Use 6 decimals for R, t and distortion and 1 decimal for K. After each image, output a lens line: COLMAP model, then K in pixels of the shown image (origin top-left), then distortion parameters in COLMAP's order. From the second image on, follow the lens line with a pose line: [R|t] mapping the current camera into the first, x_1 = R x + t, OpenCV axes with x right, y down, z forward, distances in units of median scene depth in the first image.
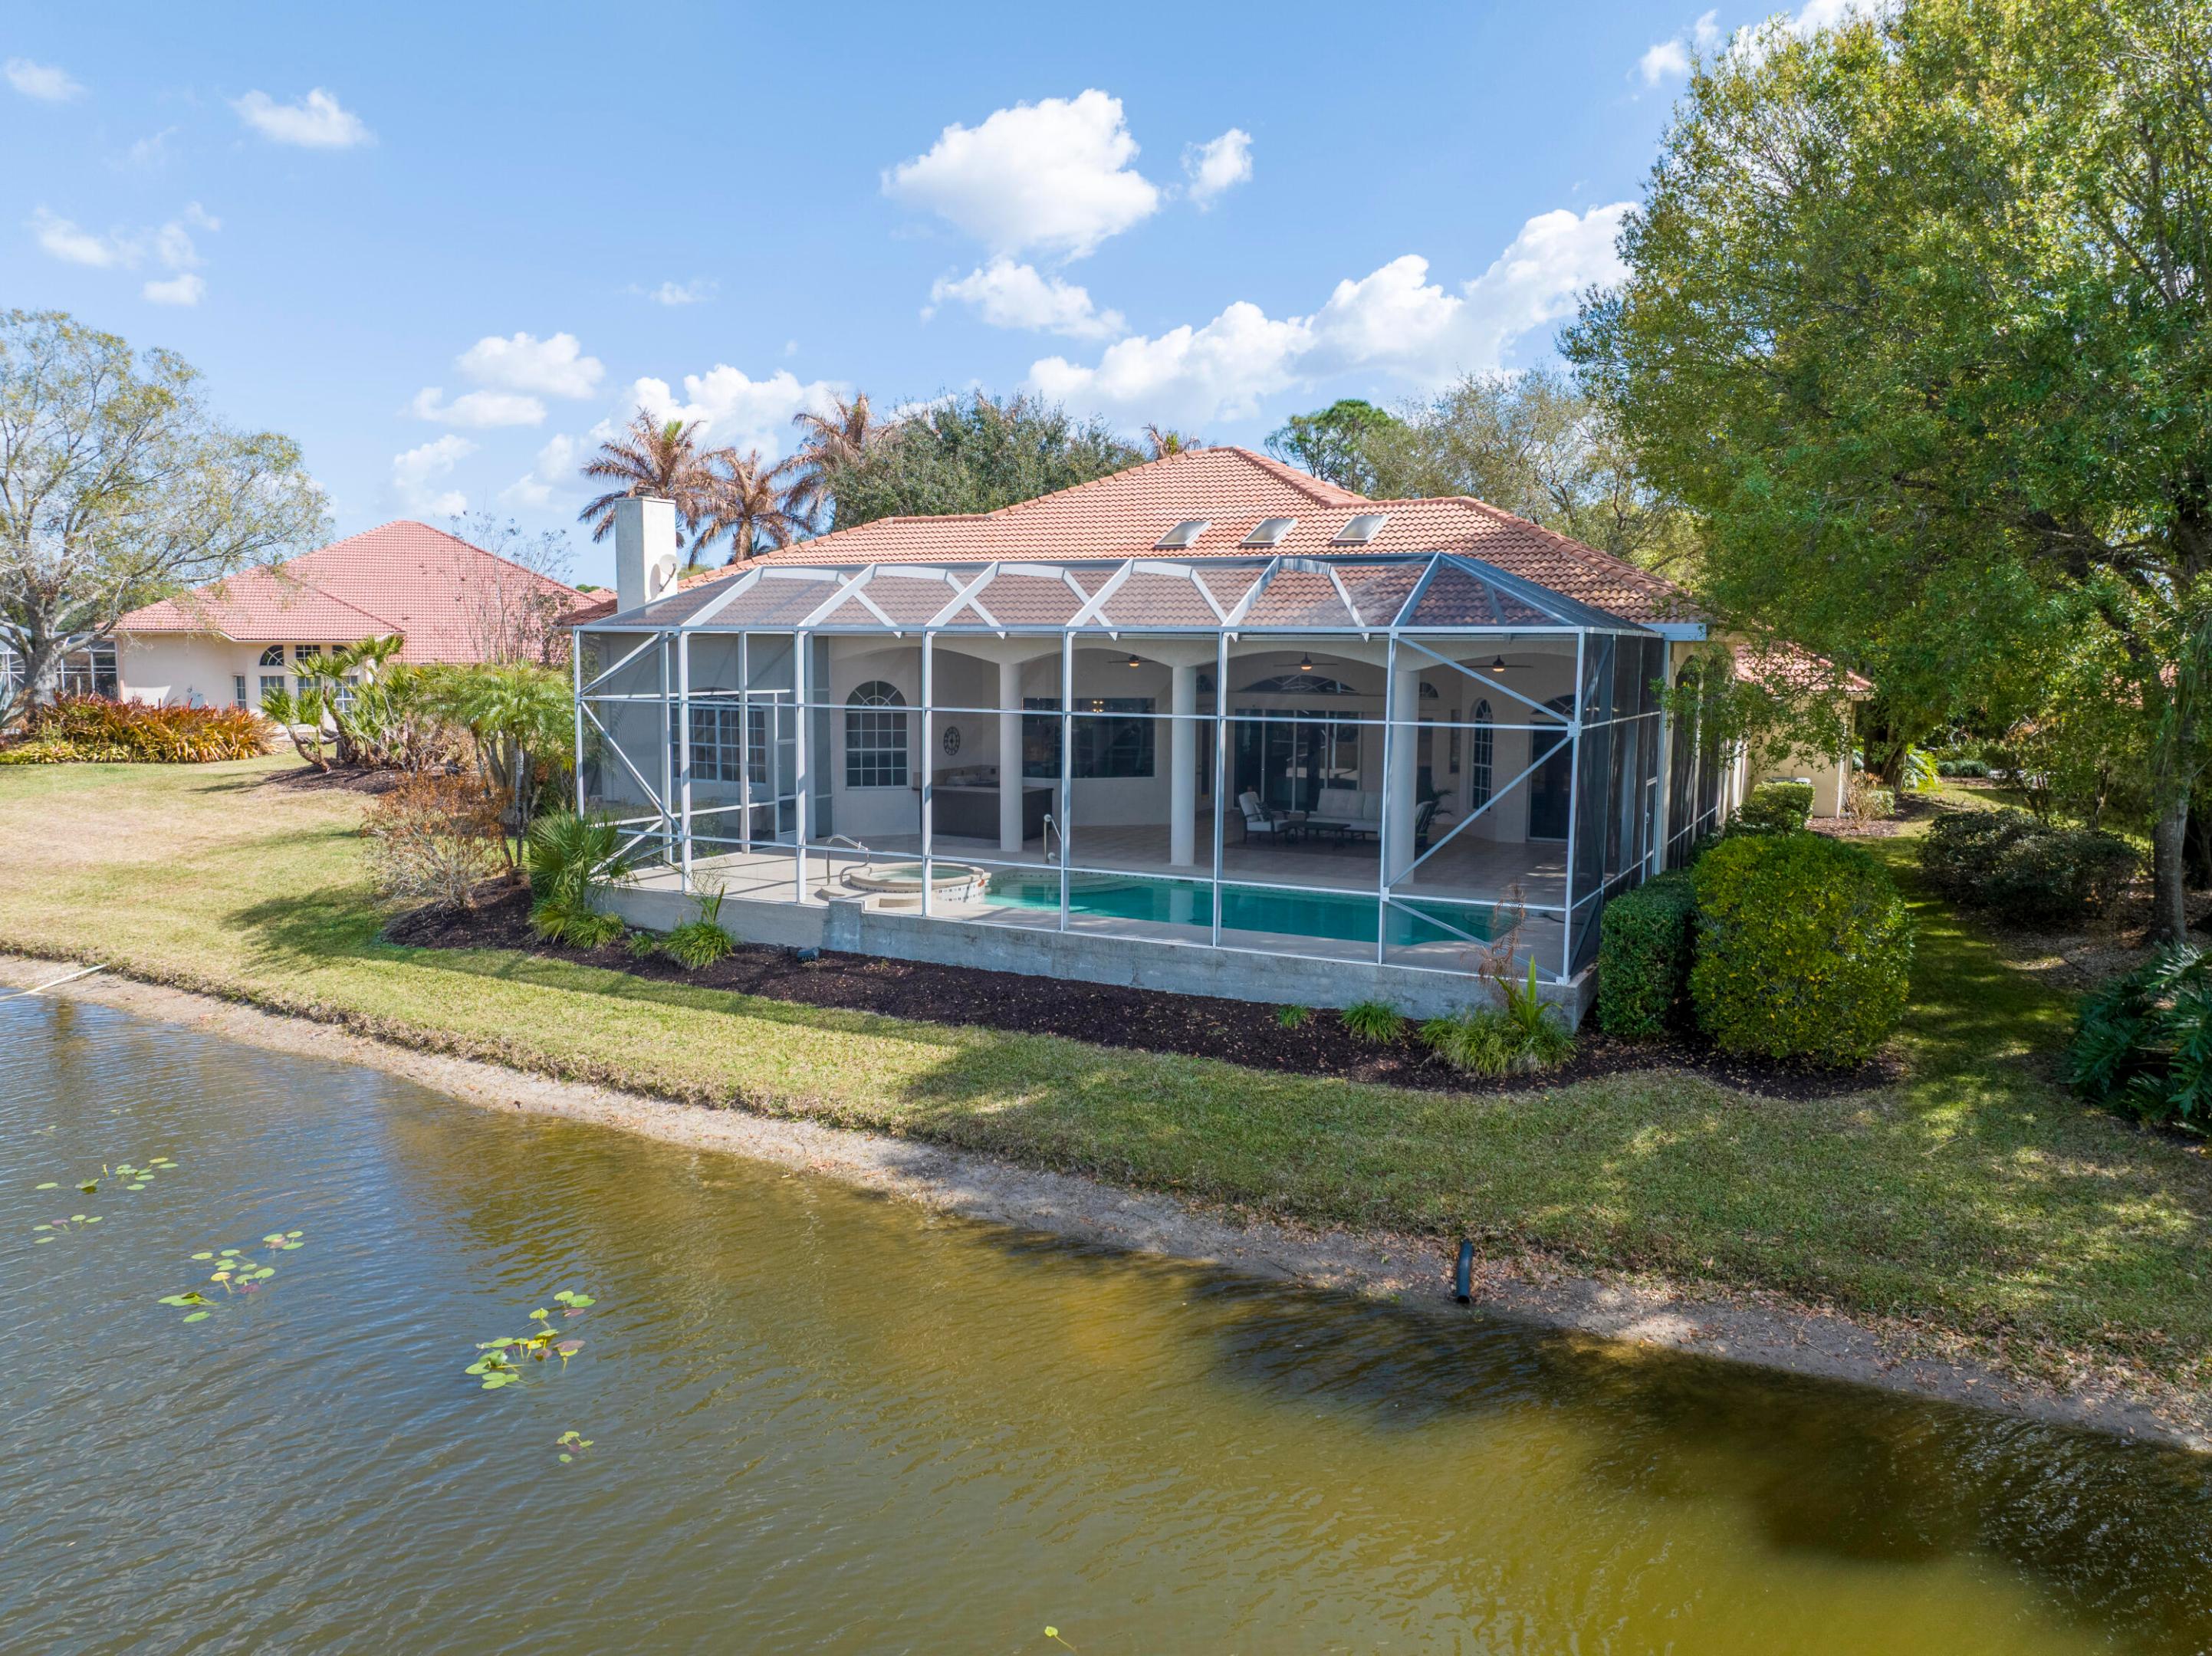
lens RADIAL K [[1552.3, 0, 1104.3], [0, 1552.3, 829.1], [0, 0, 1]] dist [-0.034122, 0.003812]
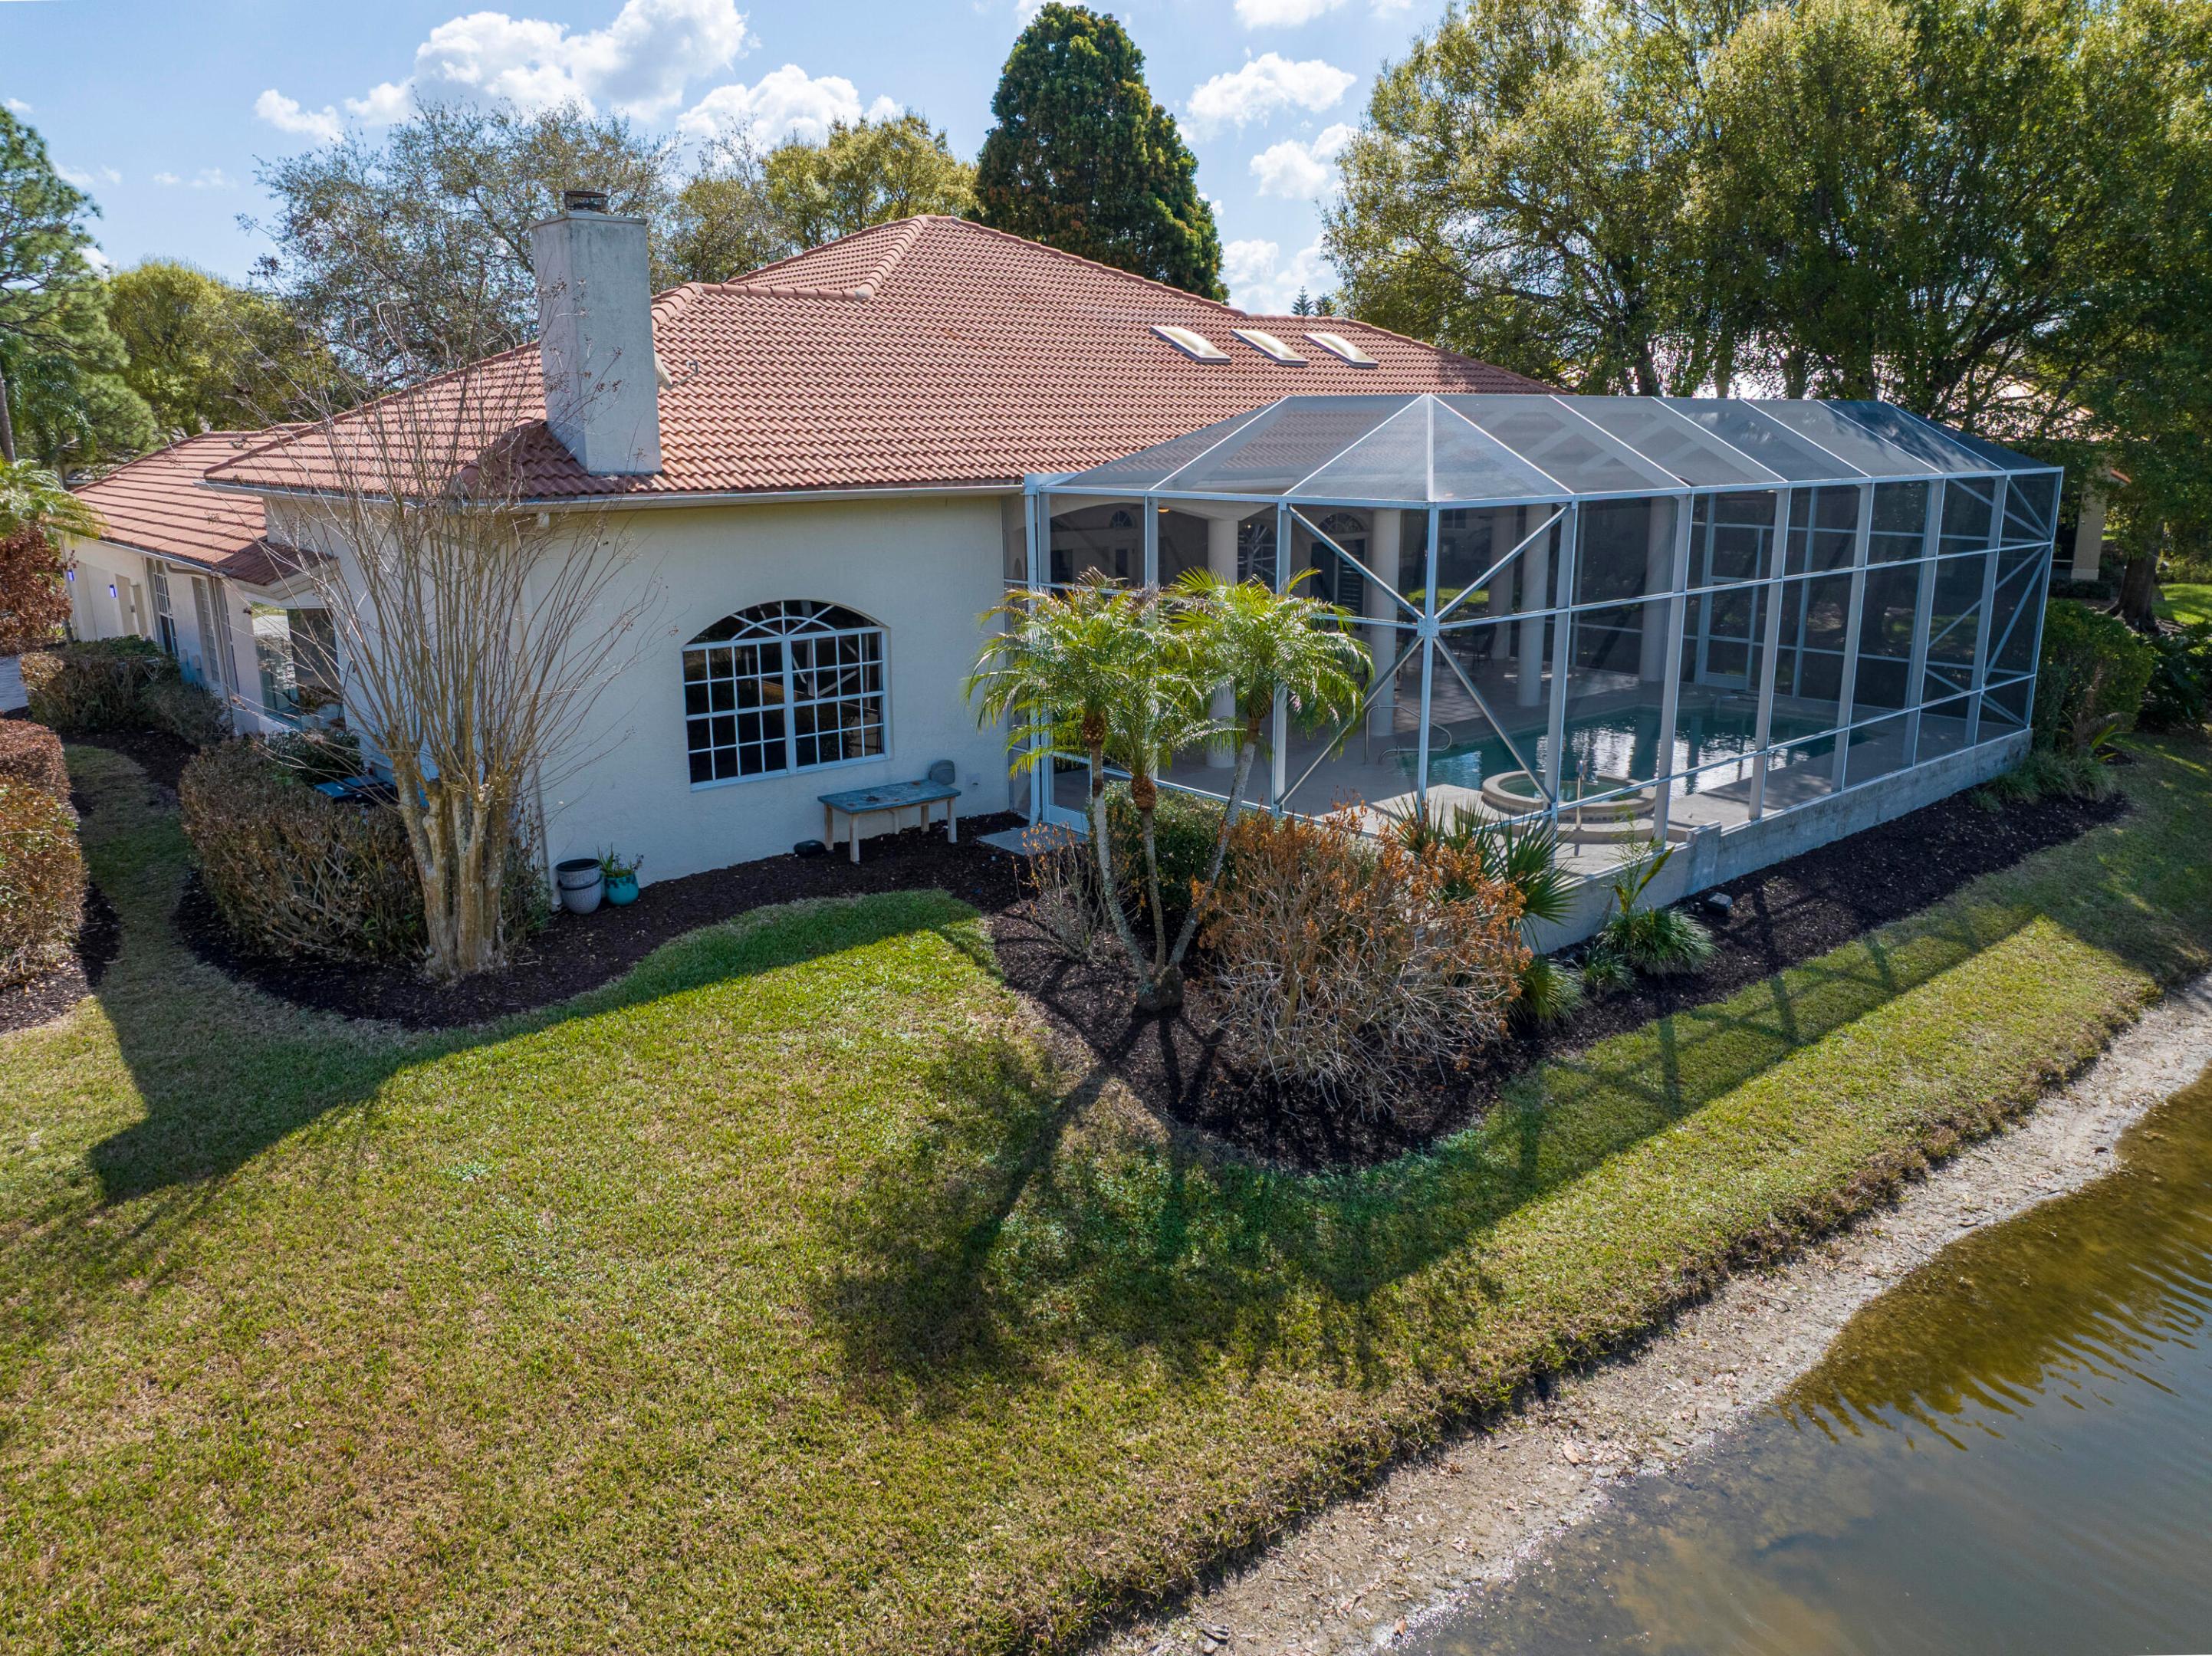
lens RADIAL K [[1589.4, 0, 1106.6], [0, 1589.4, 821.7], [0, 0, 1]] dist [-0.036781, 0.011883]
pose [[0.364623, -0.237990, 0.900228, -1.021378], [0.117338, 0.970823, 0.209127, -0.167204], [-0.923733, 0.029379, 0.381910, 0.971202]]
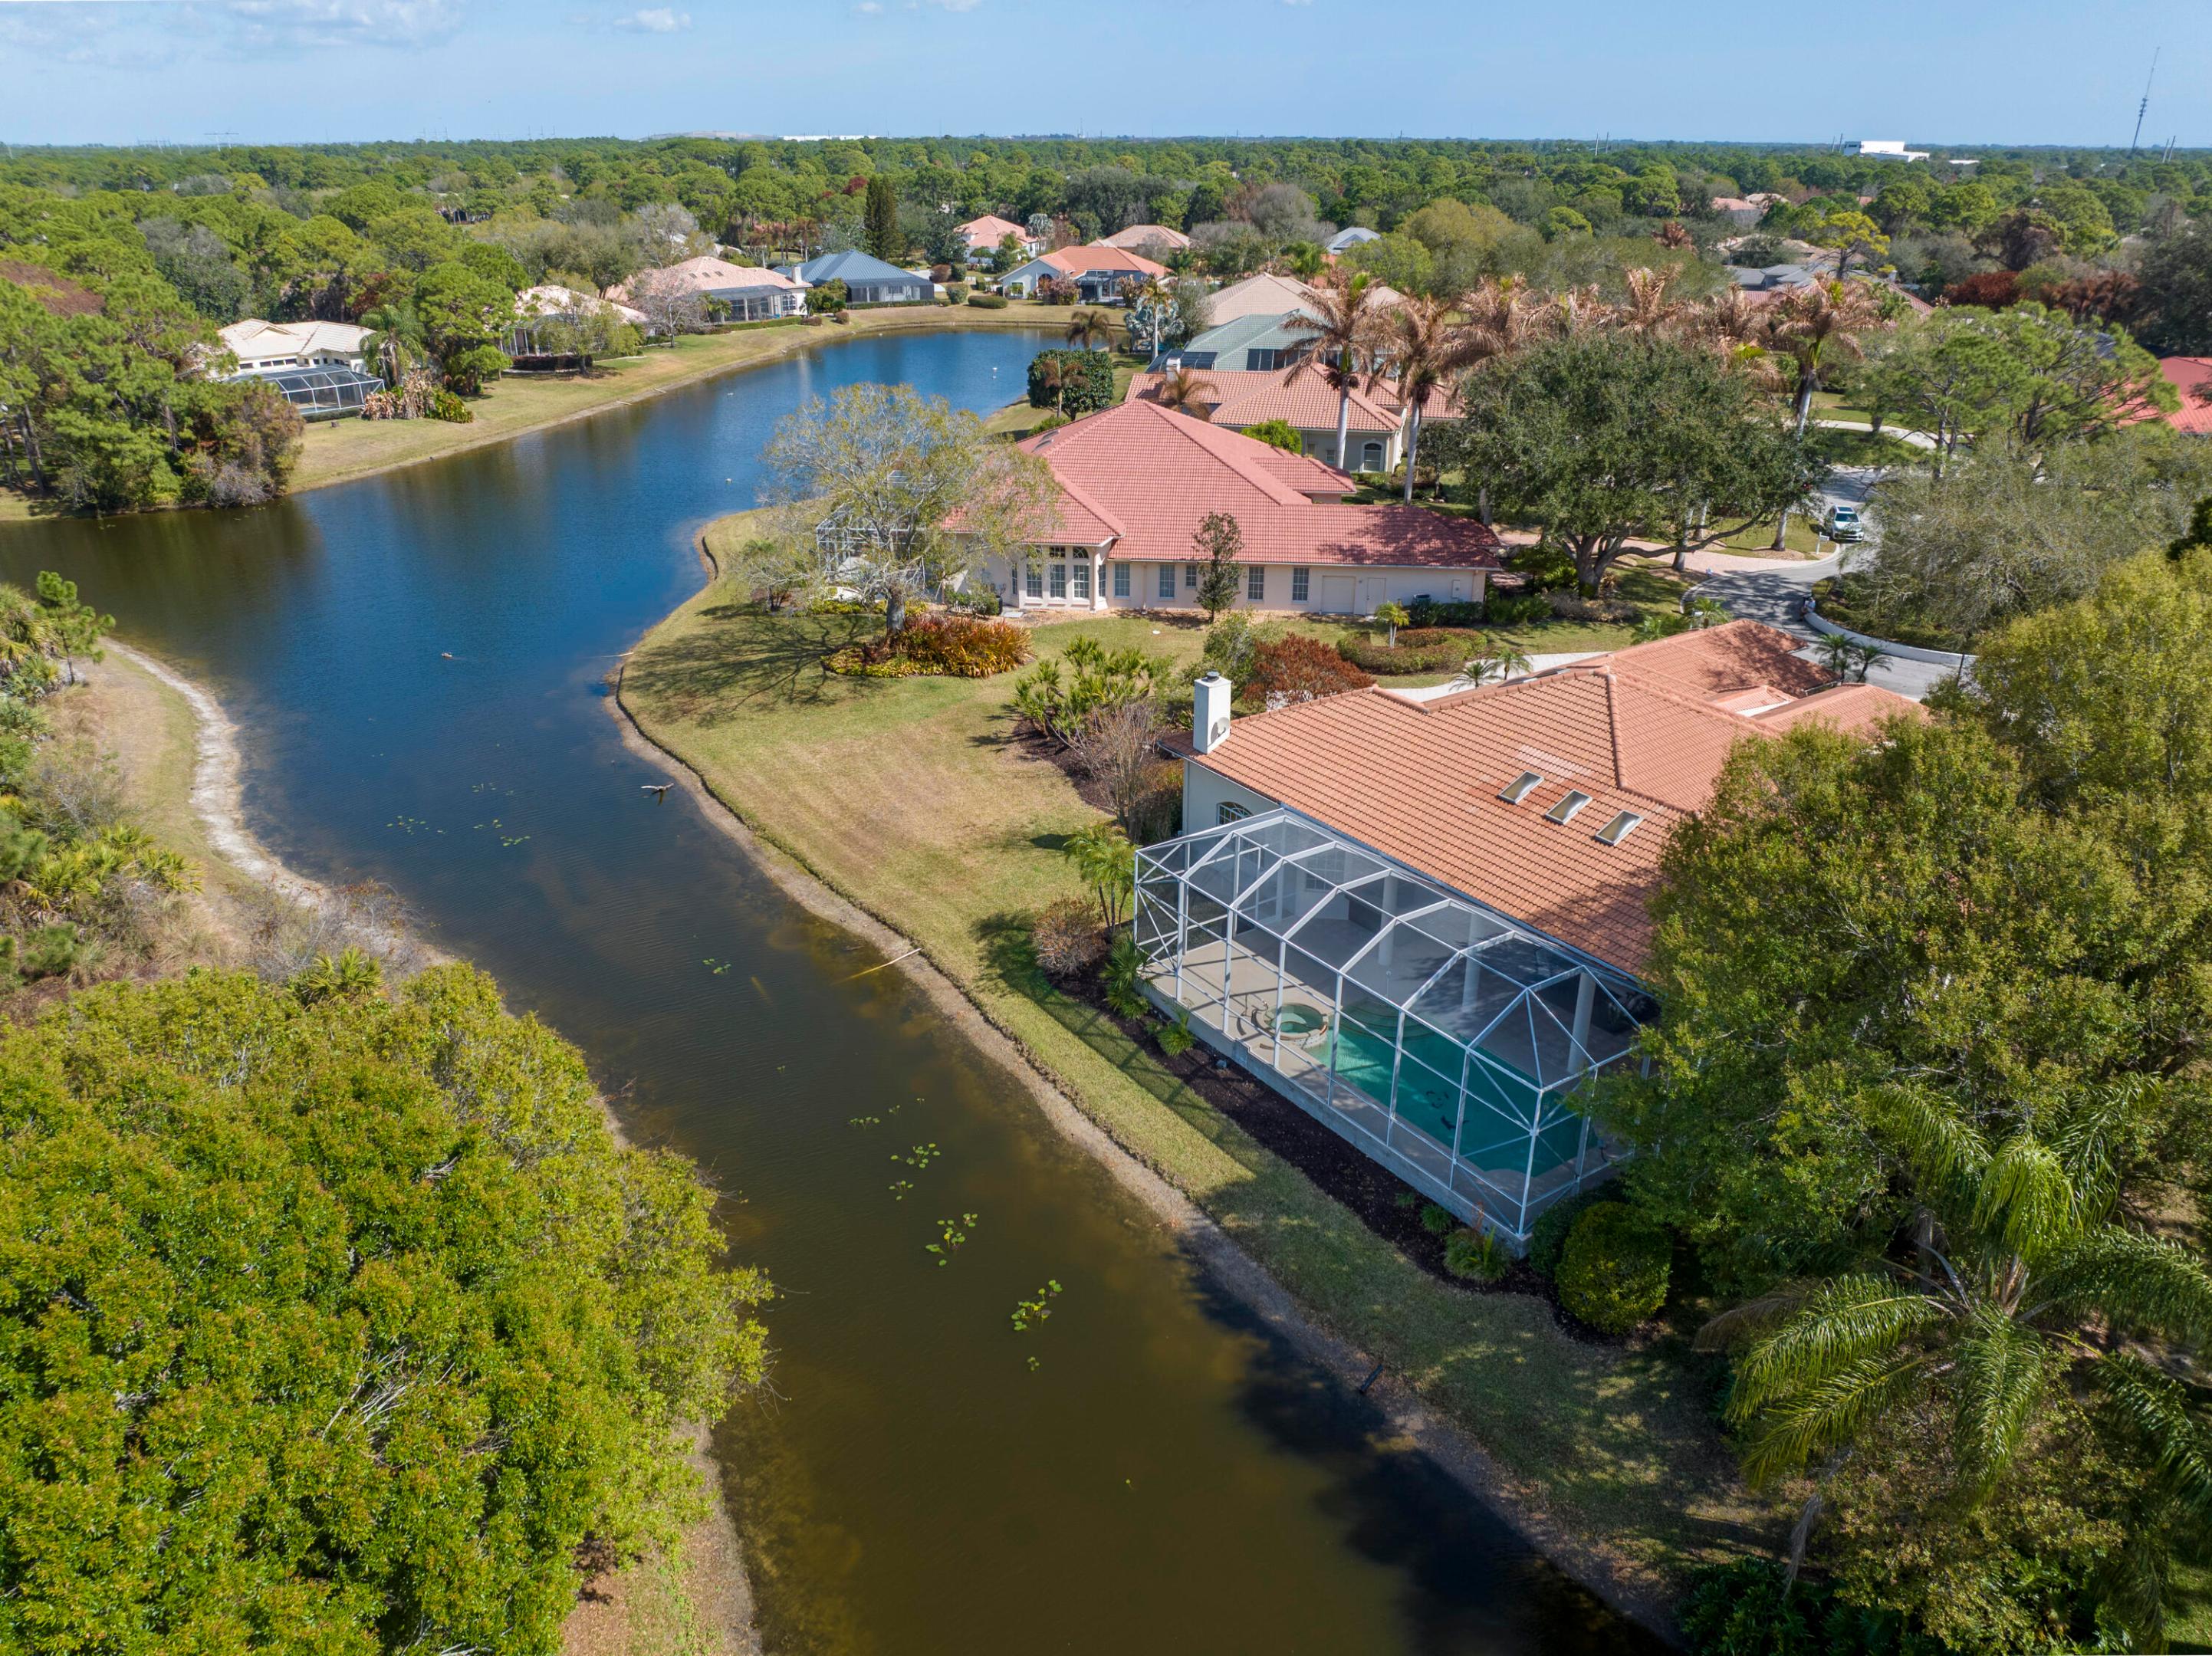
lens RADIAL K [[1559.3, 0, 1106.5], [0, 1559.3, 822.1], [0, 0, 1]] dist [-0.024796, -0.009250]
pose [[0.886009, 0.180978, -0.426890, 0.468121], [-0.048744, 0.951934, 0.302399, -0.802031], [0.461099, -0.247120, 0.852244, -0.682248]]
